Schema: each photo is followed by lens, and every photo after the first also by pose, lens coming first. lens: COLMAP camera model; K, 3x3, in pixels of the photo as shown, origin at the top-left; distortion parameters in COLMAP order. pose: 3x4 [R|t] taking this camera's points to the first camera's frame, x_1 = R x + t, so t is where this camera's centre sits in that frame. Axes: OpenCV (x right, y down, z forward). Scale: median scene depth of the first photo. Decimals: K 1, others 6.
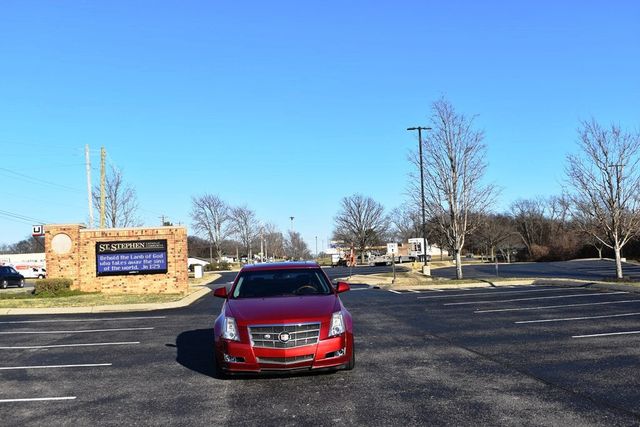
lens RADIAL K [[757.3, 0, 320.1], [0, 757.3, 213.4], [0, 0, 1]] dist [0.003306, 0.000000]
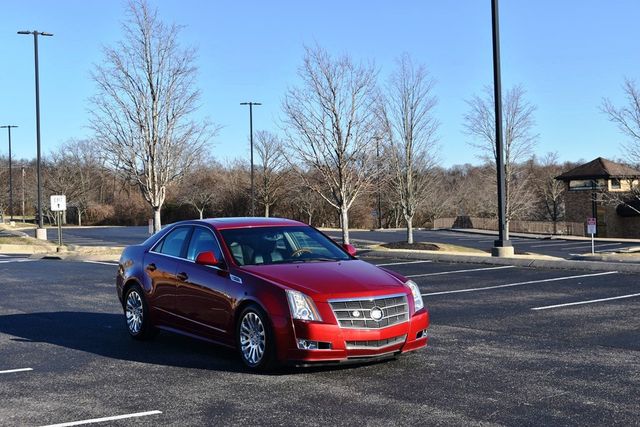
lens RADIAL K [[1046.7, 0, 320.6], [0, 1046.7, 213.7], [0, 0, 1]] dist [-0.006075, 0.000000]
pose [[0.878294, 0.015410, 0.477872, -0.166759], [-0.040475, 0.998289, 0.042199, 0.005140], [-0.476404, -0.056405, 0.877415, 0.027048]]
